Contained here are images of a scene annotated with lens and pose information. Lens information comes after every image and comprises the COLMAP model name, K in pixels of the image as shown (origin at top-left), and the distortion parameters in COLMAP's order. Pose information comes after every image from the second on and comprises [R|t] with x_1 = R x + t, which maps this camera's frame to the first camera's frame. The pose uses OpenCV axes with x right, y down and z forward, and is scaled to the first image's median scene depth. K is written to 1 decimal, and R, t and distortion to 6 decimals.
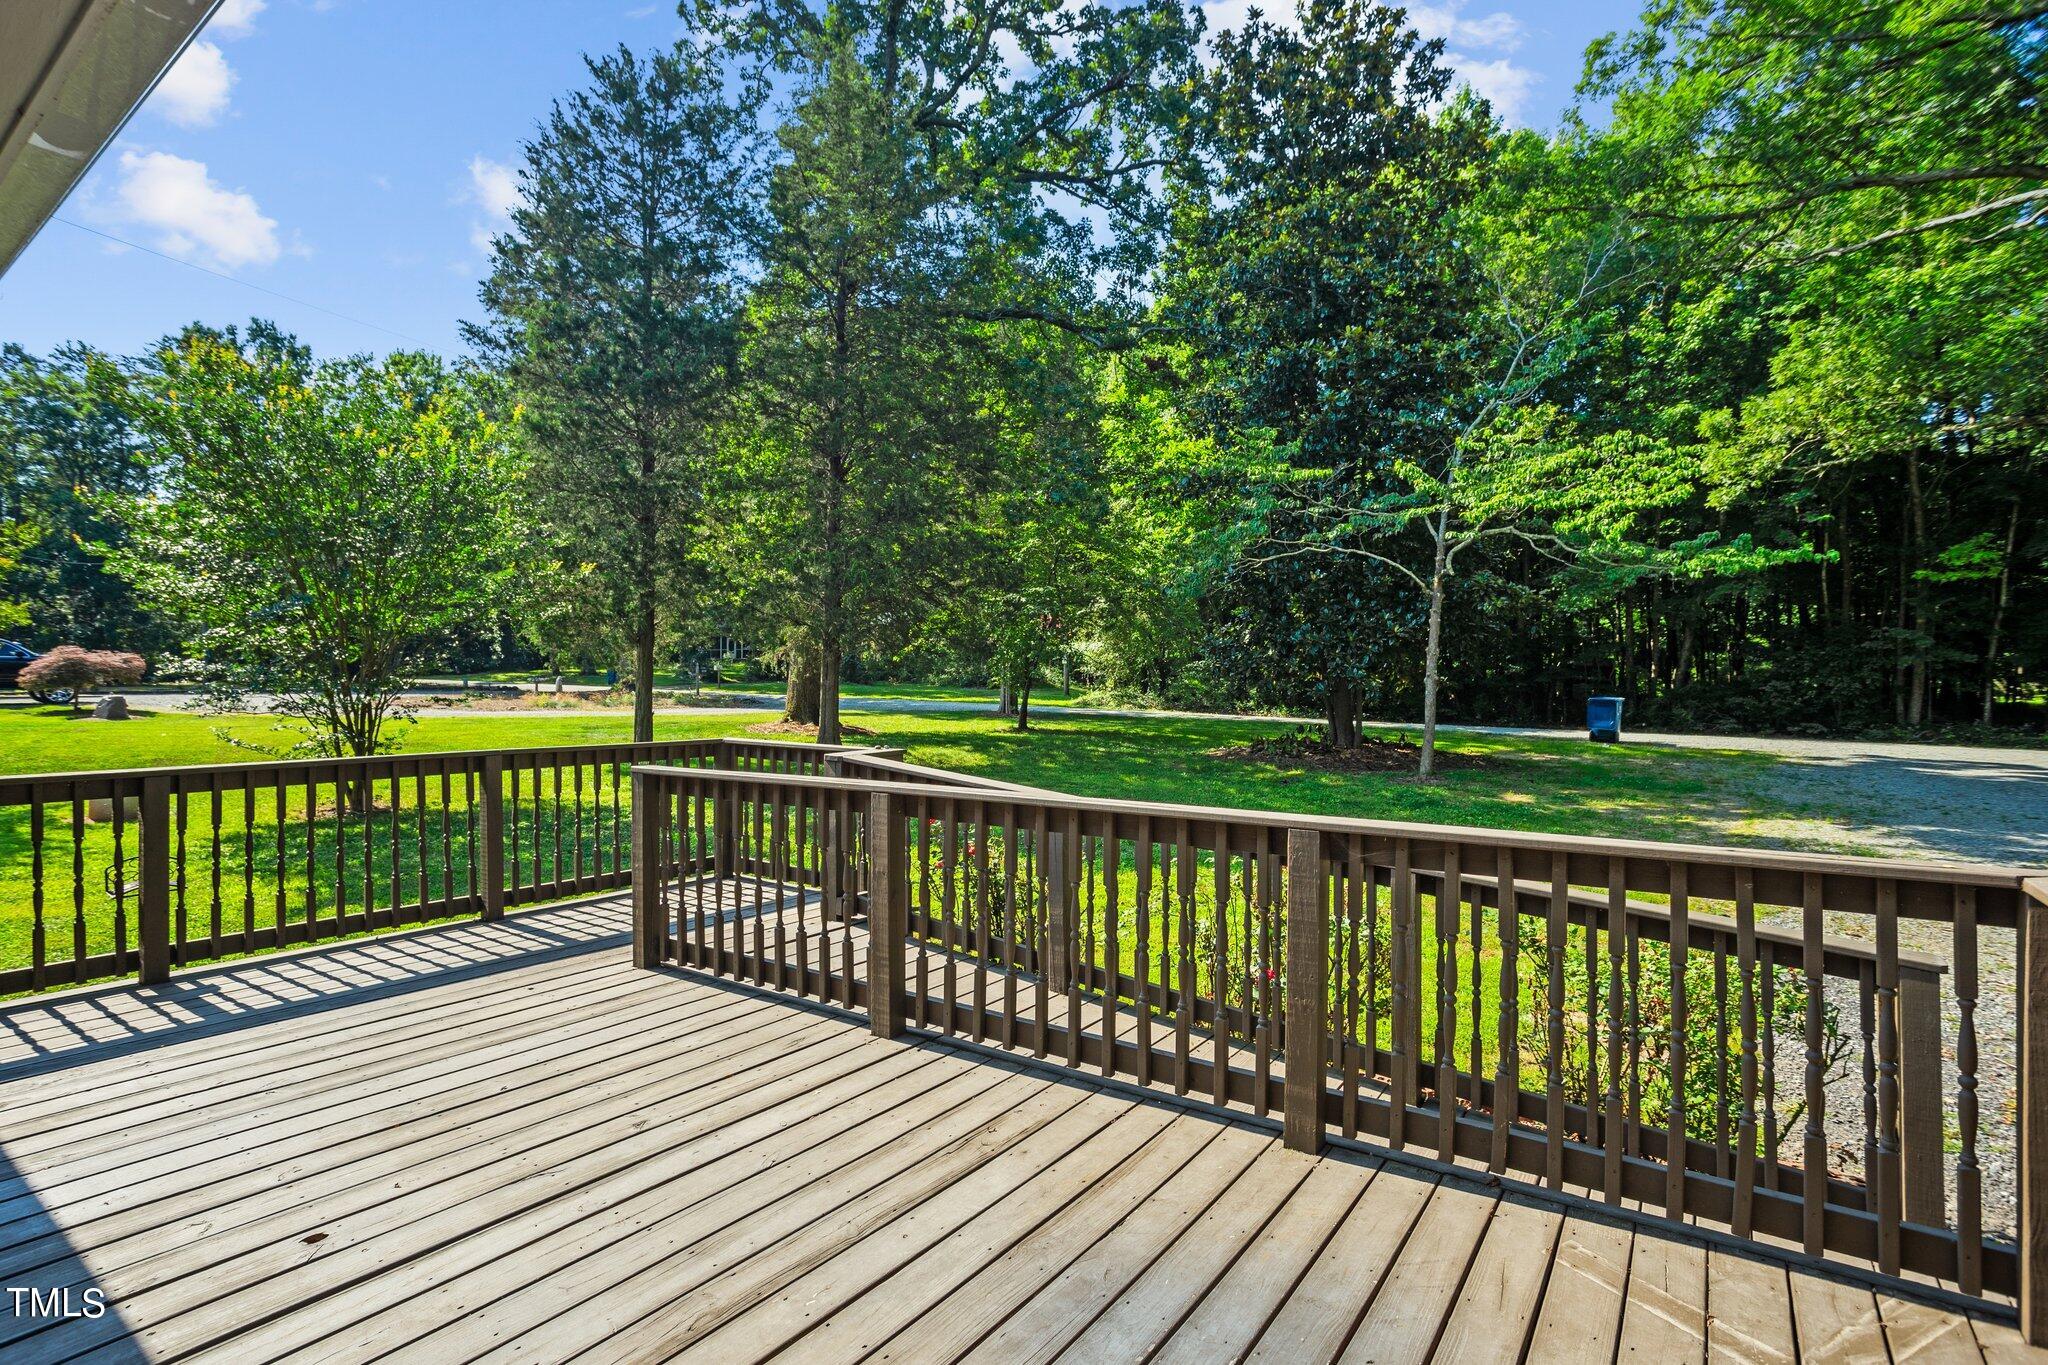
lens RADIAL K [[1002.8, 0, 1008.8], [0, 1002.8, 687.7], [0, 0, 1]] dist [-0.079903, 0.040968]
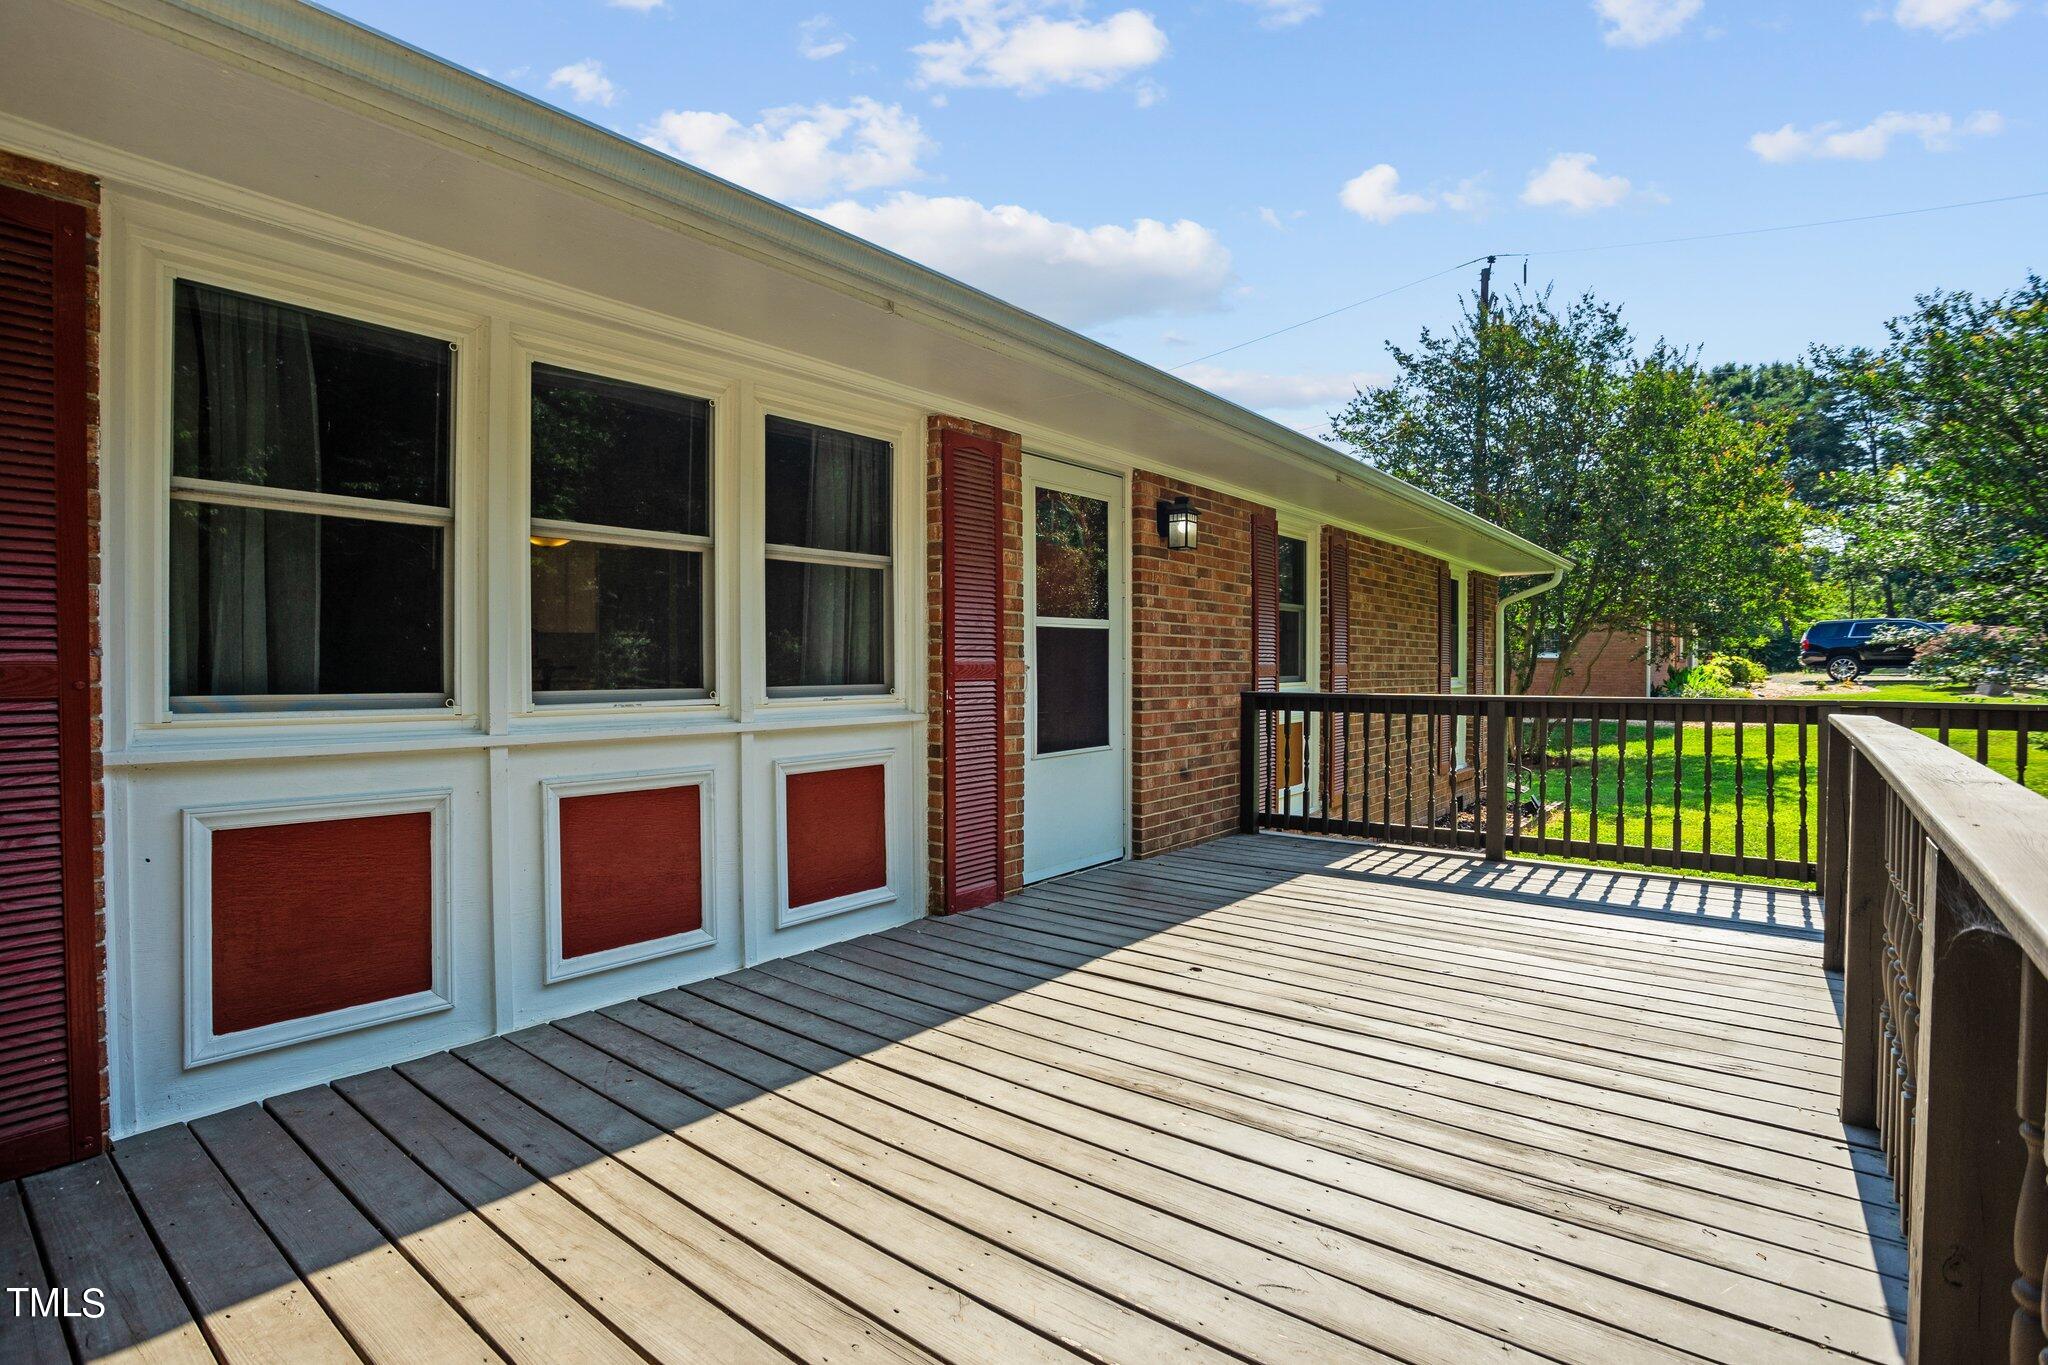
lens RADIAL K [[1002.8, 0, 1008.8], [0, 1002.8, 687.7], [0, 0, 1]] dist [-0.079903, 0.040968]
pose [[-0.055160, 0.044745, -0.997474, 0.728310], [0.029139, 0.998642, 0.043186, 0.009014], [0.998052, -0.026683, -0.056389, 0.600653]]
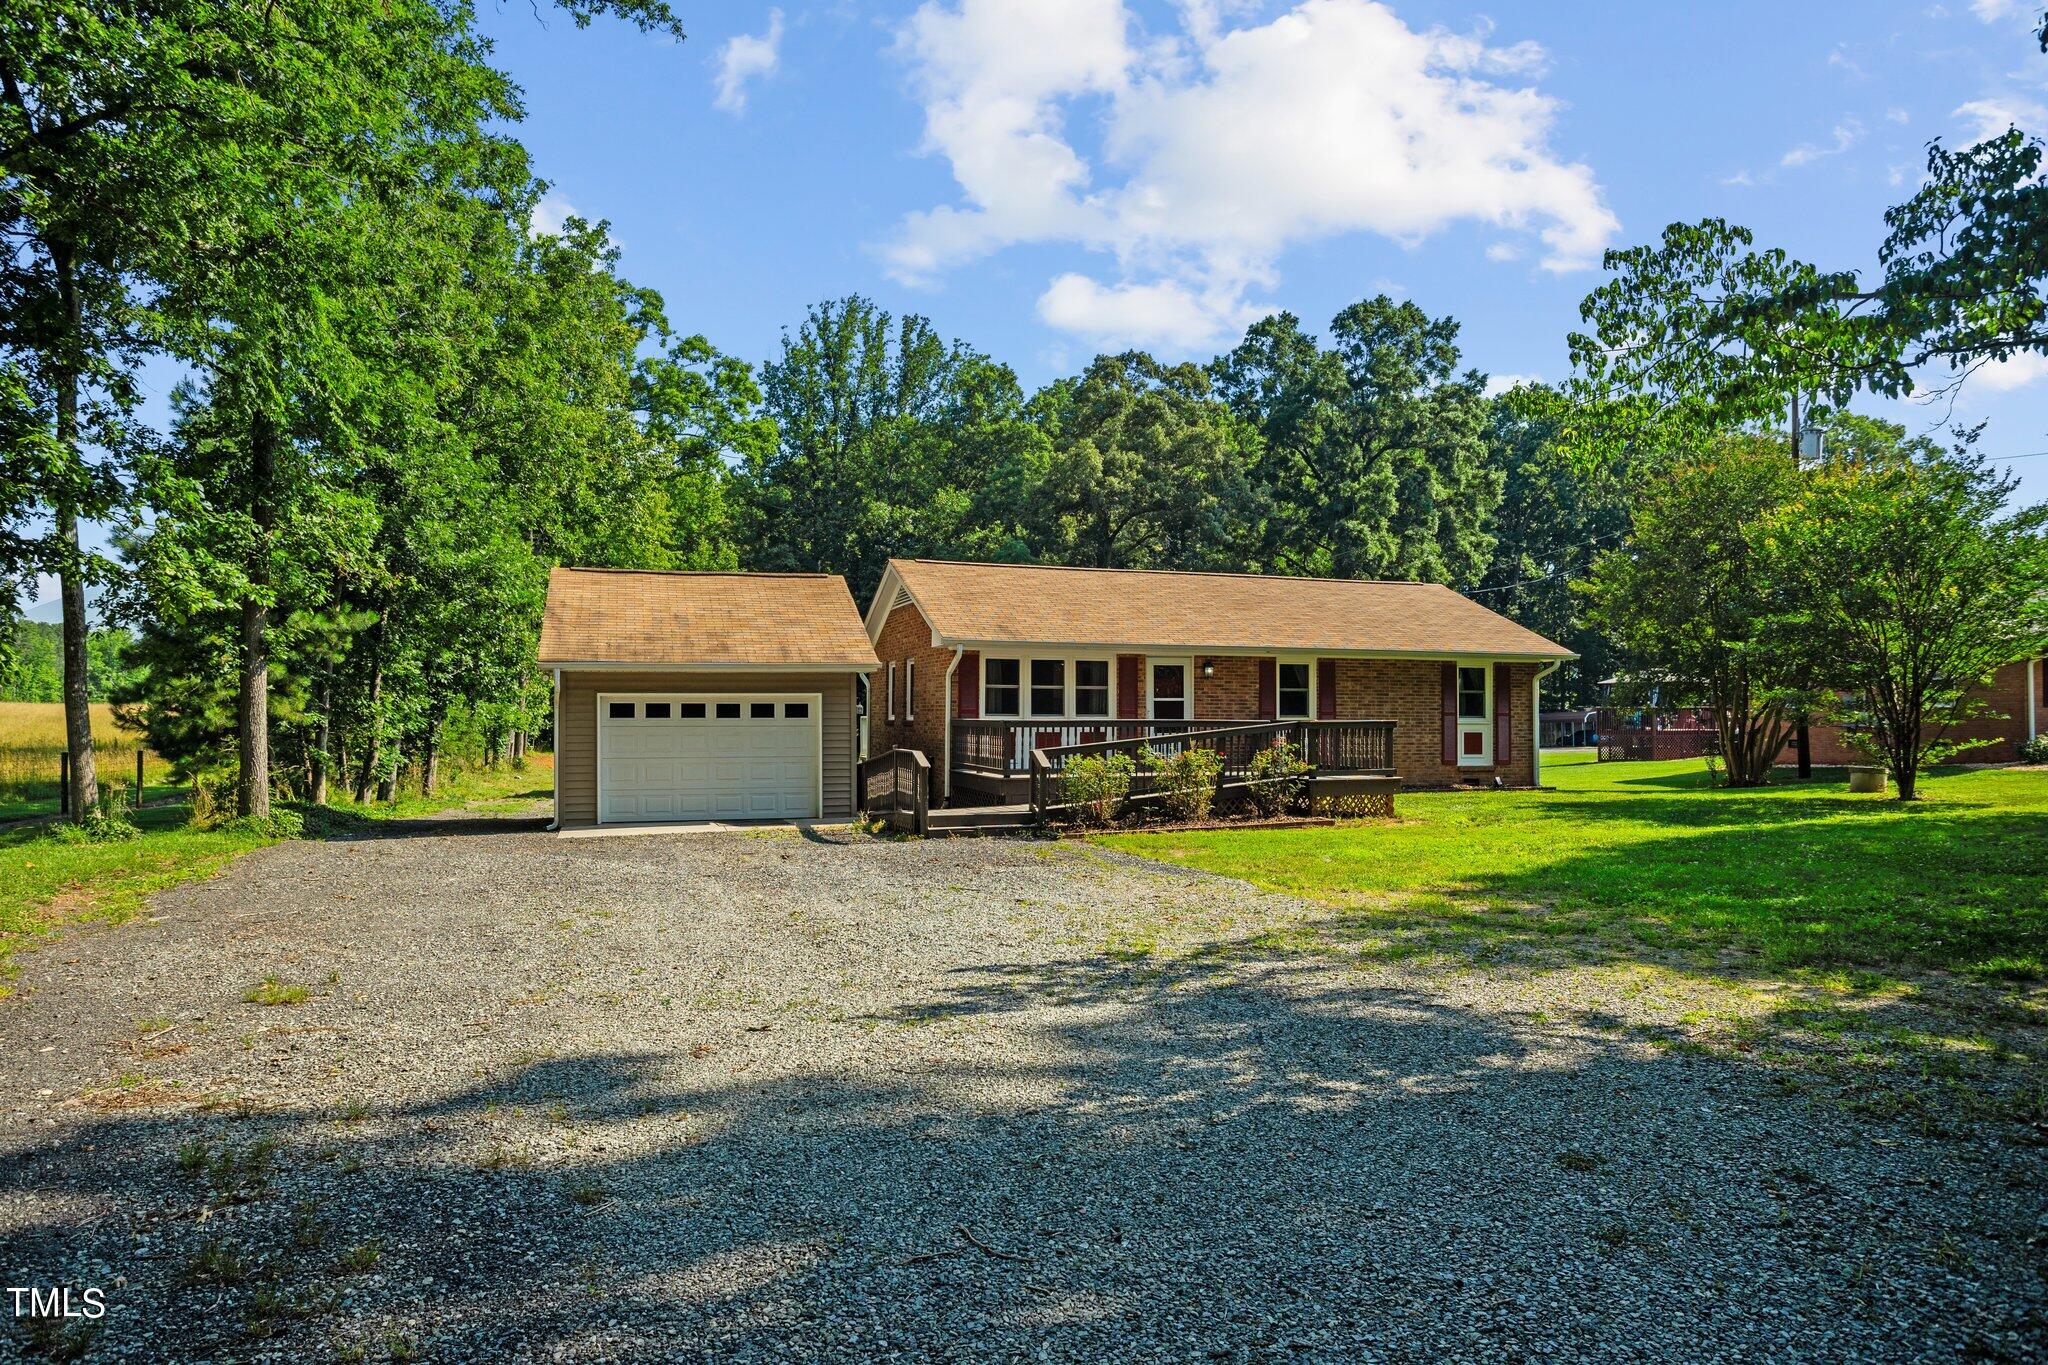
lens RADIAL K [[1283.8, 0, 1024.0], [0, 1283.8, 682.5], [0, 0, 1]] dist [-0.026269, 0.003202]
pose [[-0.580145, -0.003094, -0.814507, 7.029674], [0.033773, 0.999041, -0.027851, 0.073419], [0.813813, -0.043666, -0.579485, 5.204801]]
